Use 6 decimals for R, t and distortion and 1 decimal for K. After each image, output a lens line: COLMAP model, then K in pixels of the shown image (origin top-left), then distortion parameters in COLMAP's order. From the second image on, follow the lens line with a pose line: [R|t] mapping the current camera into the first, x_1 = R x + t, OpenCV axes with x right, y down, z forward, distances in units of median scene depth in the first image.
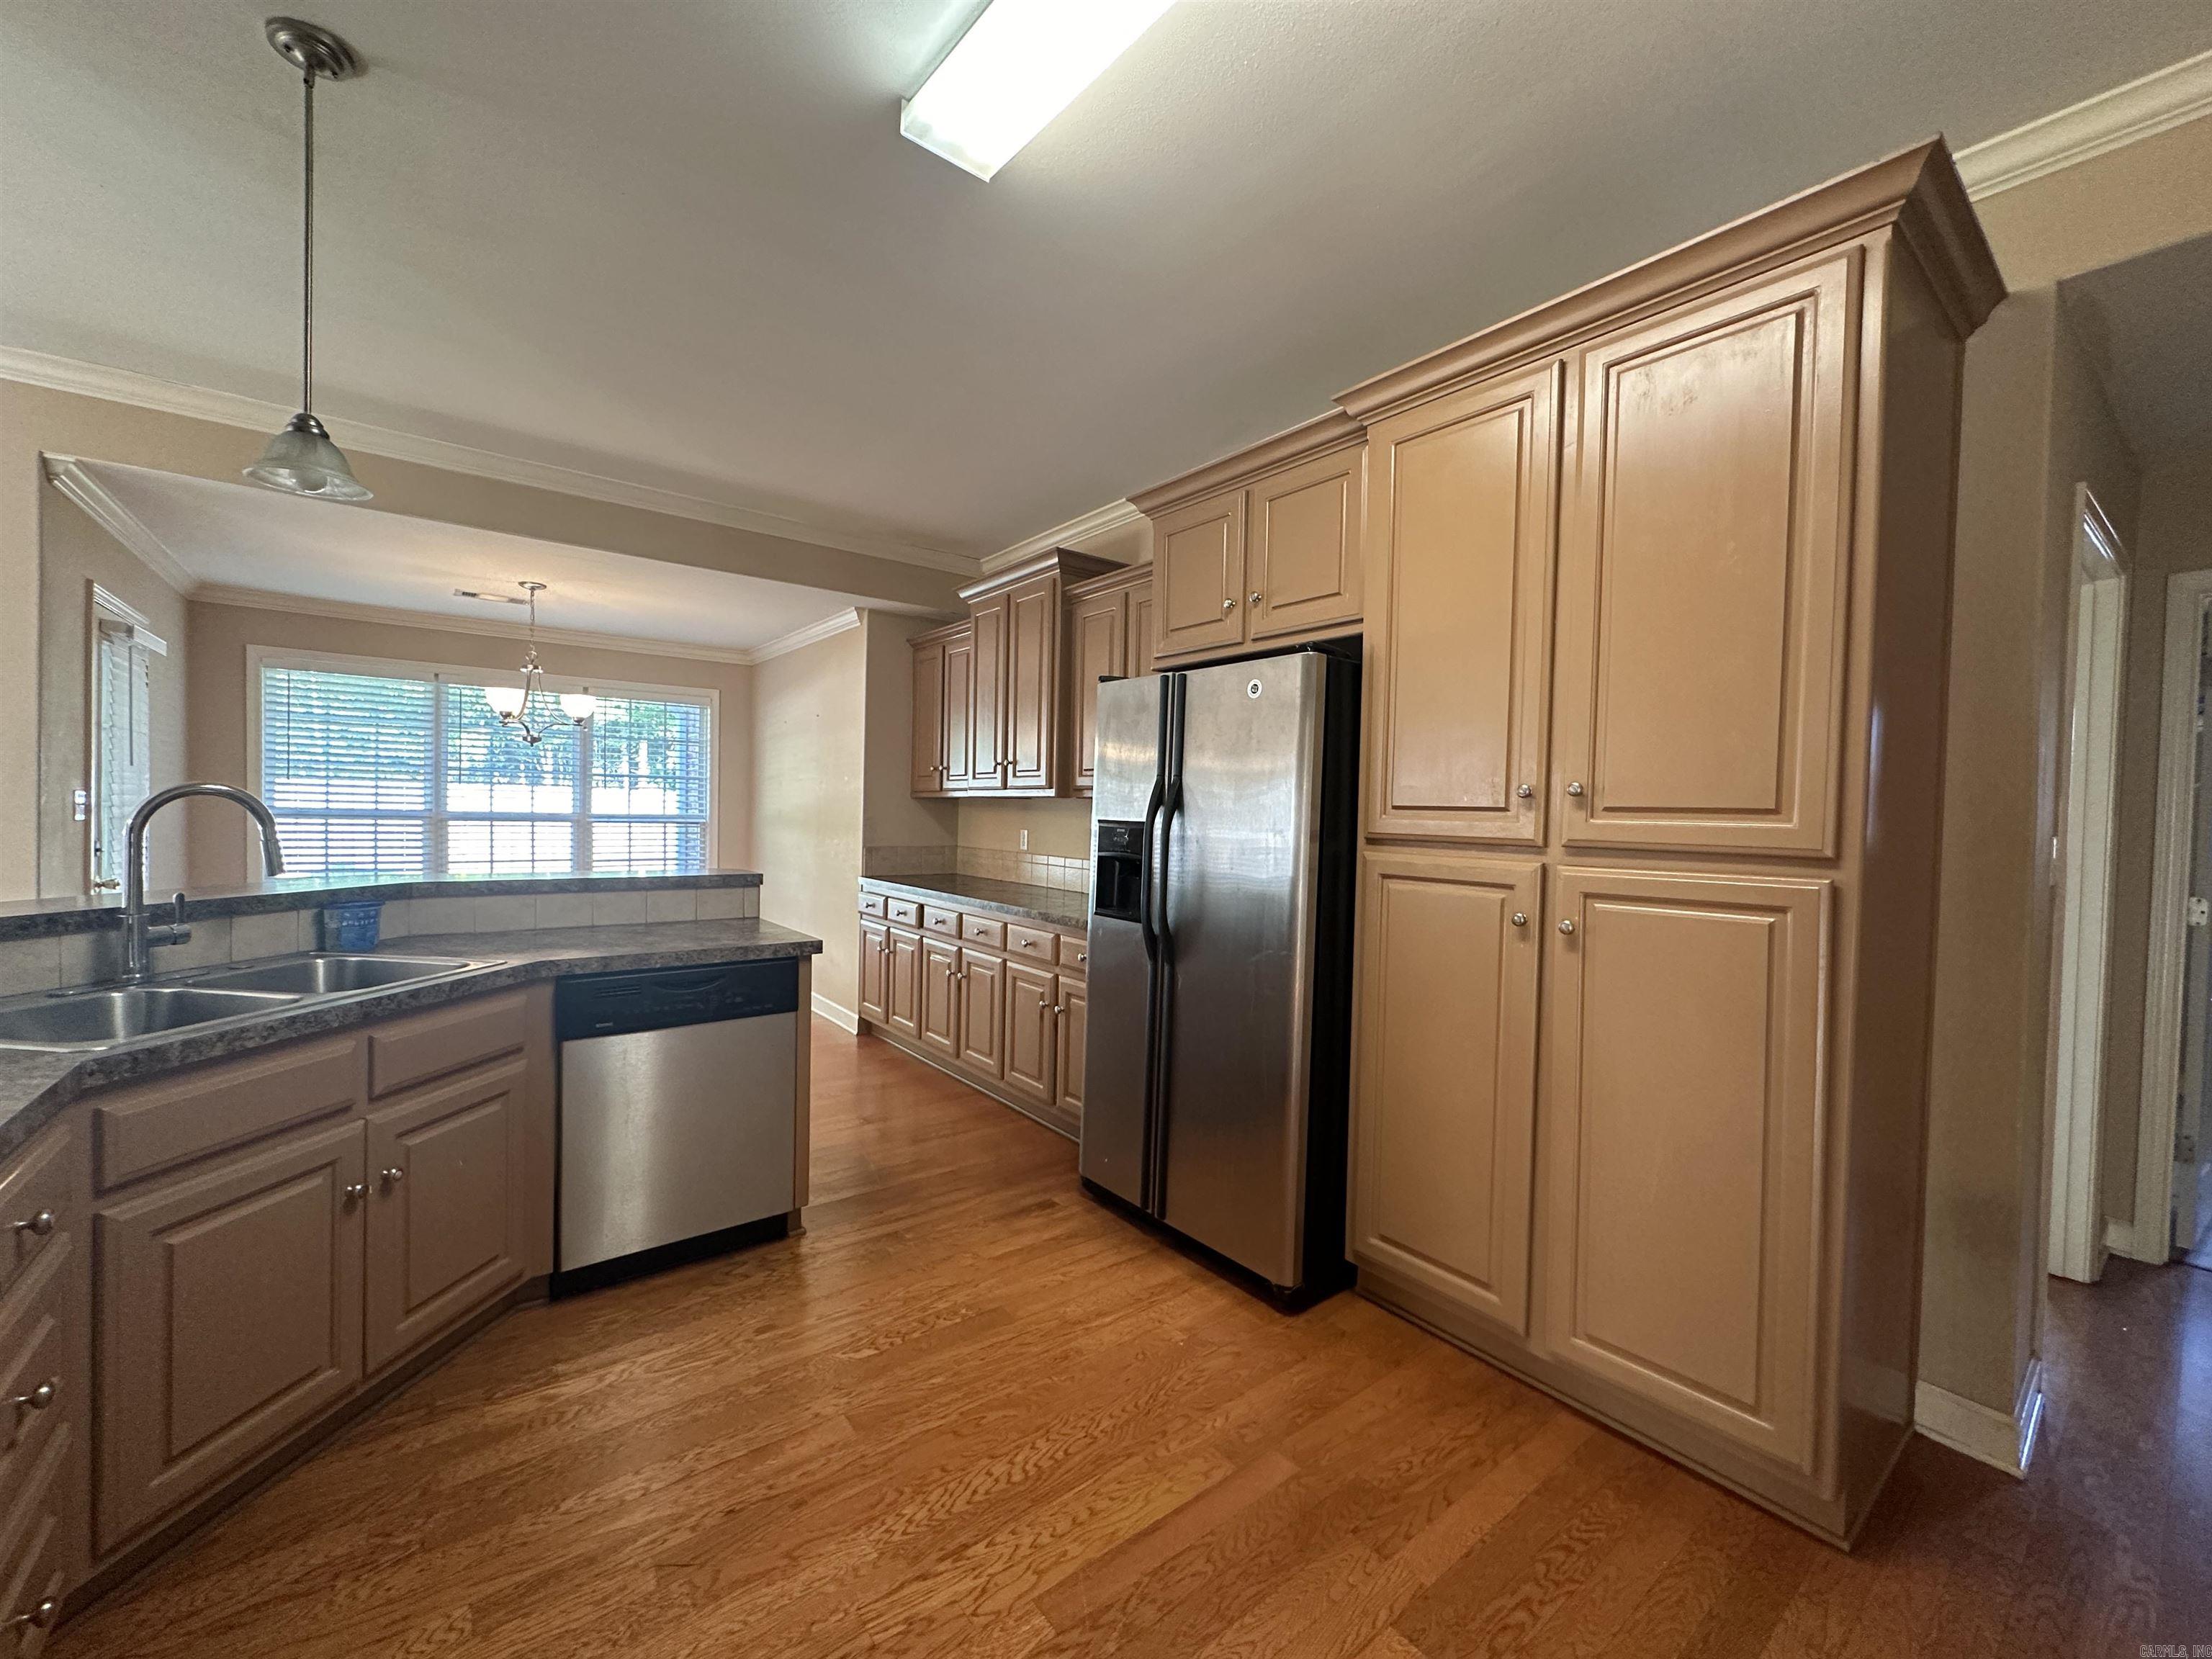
lens RADIAL K [[881.9, 0, 1107.4], [0, 881.9, 834.6], [0, 0, 1]] dist [-0.002506, 0.000151]
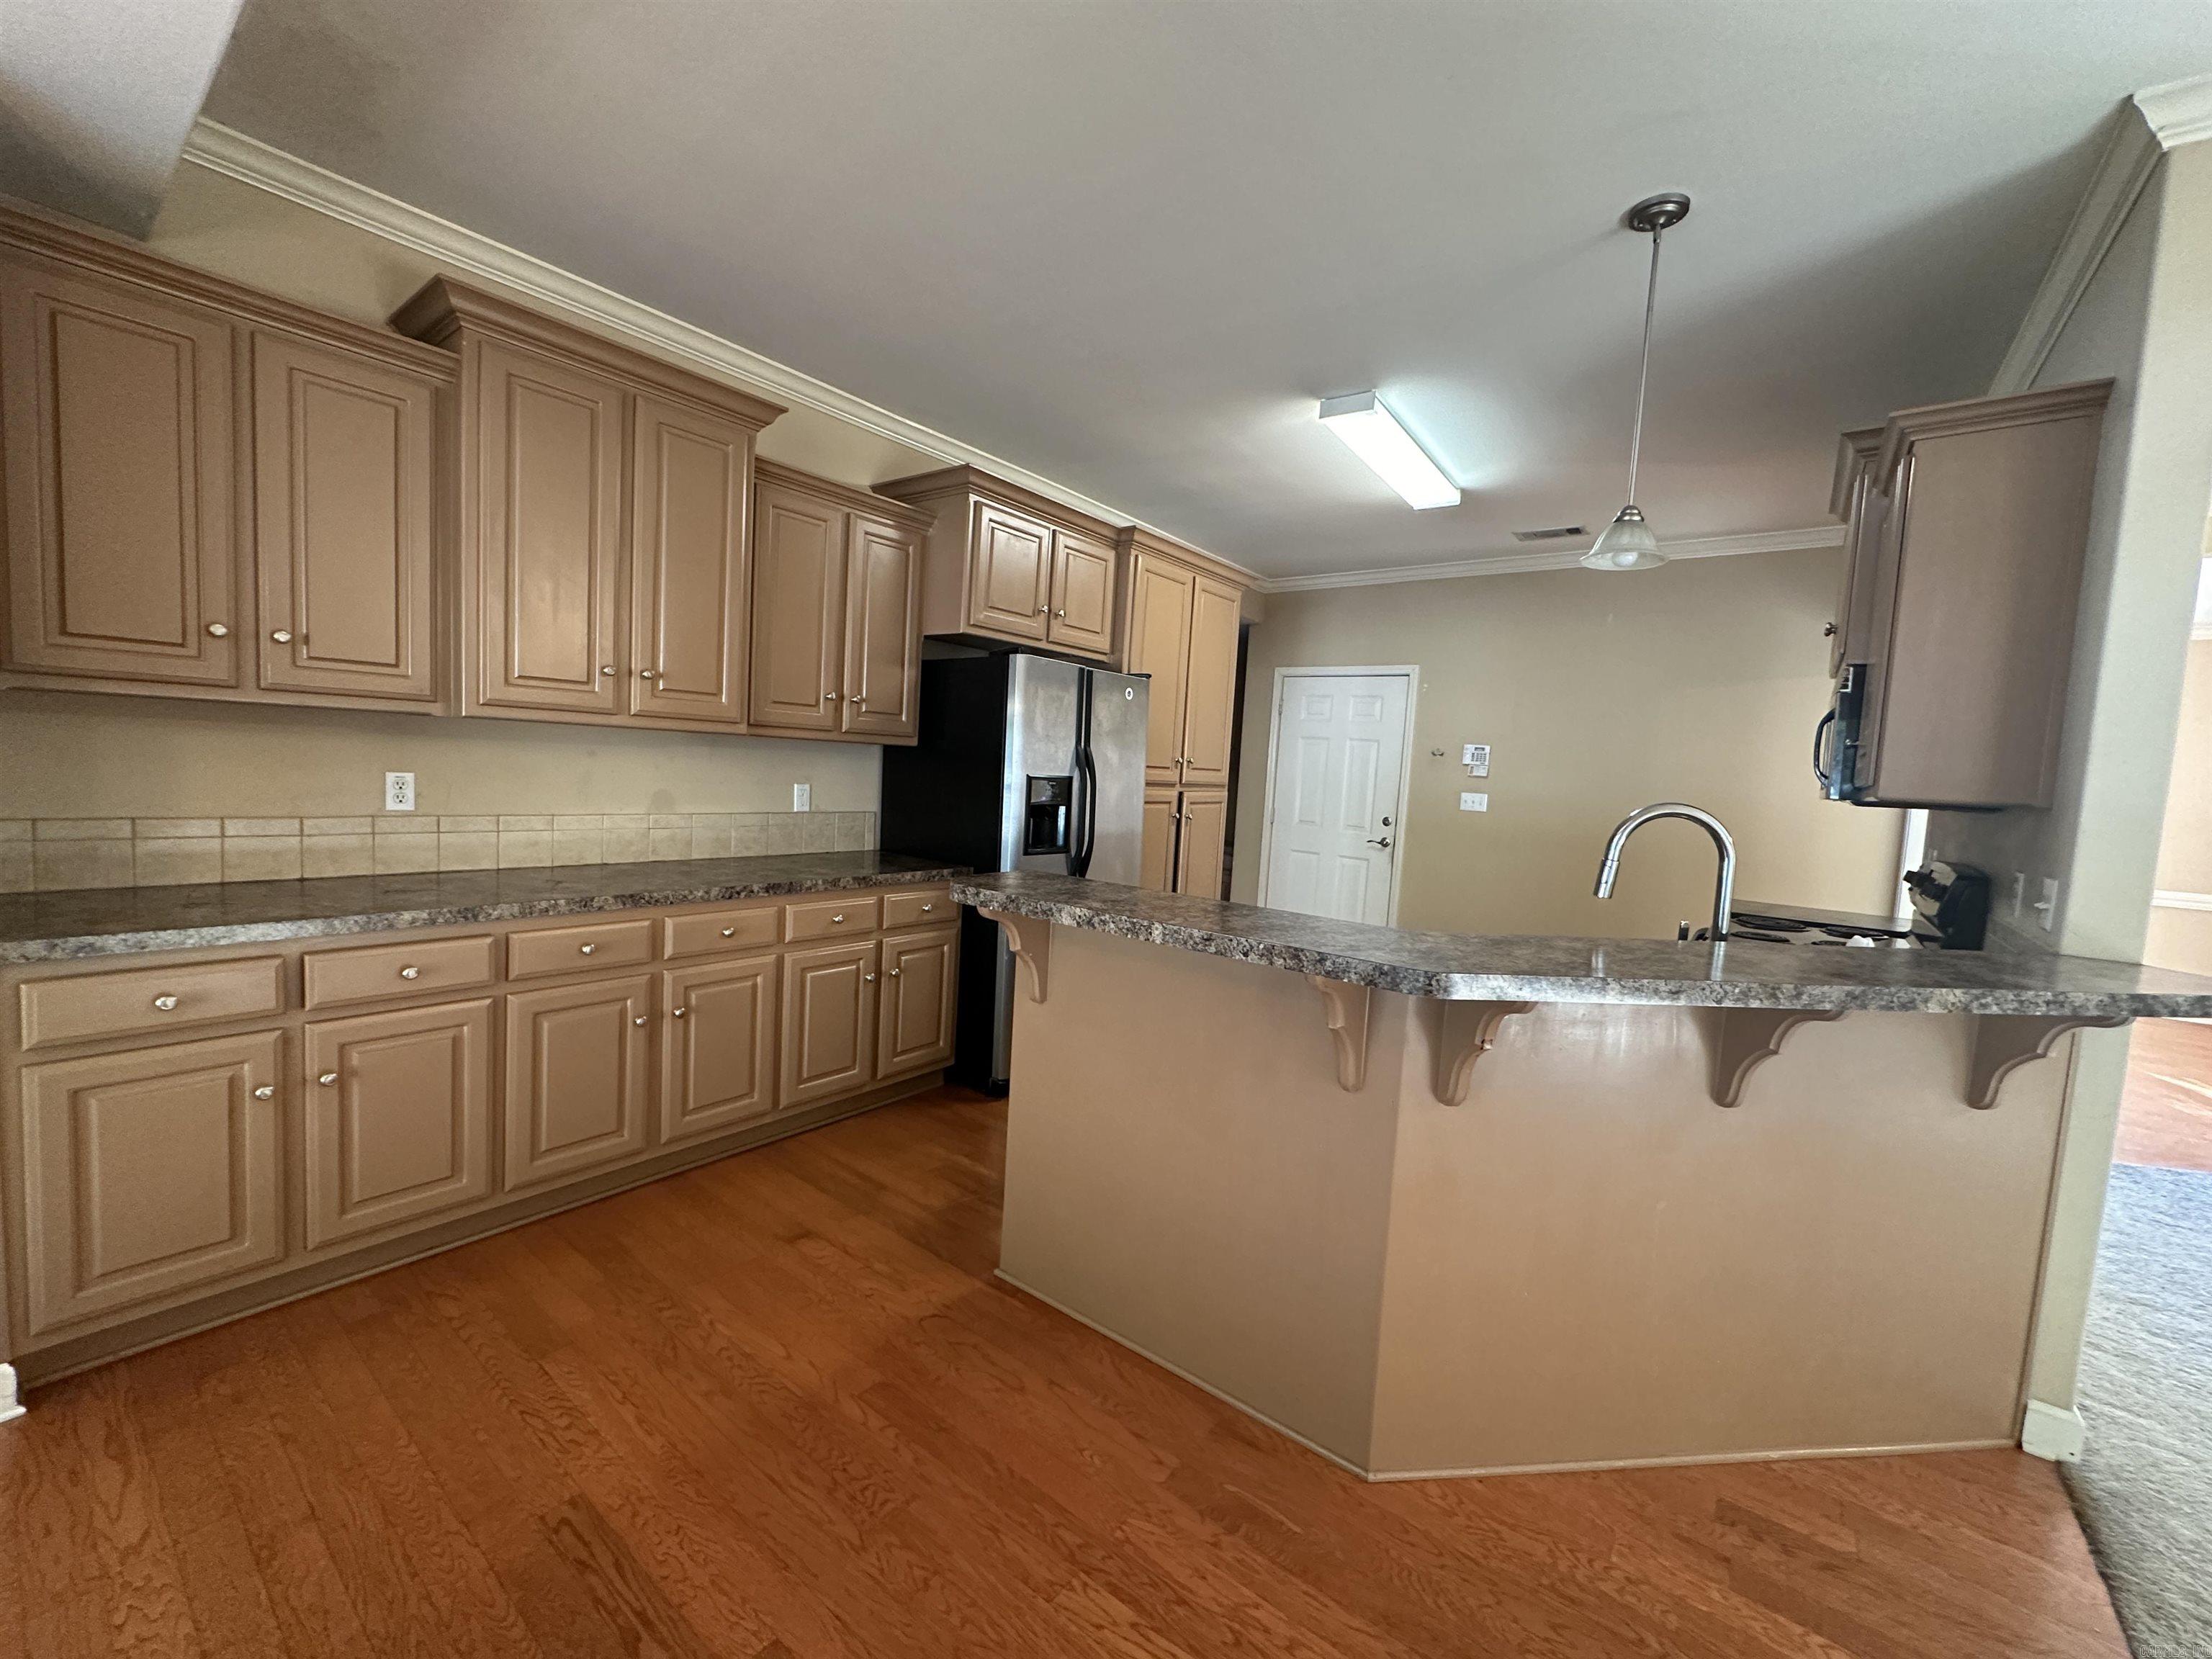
lens RADIAL K [[881.9, 0, 1107.4], [0, 881.9, 834.6], [0, 0, 1]] dist [-0.002506, 0.000151]
pose [[-0.233885, -0.116494, 0.965260, -1.203605], [-0.037922, 0.993134, 0.110669, -0.072832], [-0.971525, -0.010721, -0.236696, 1.204041]]
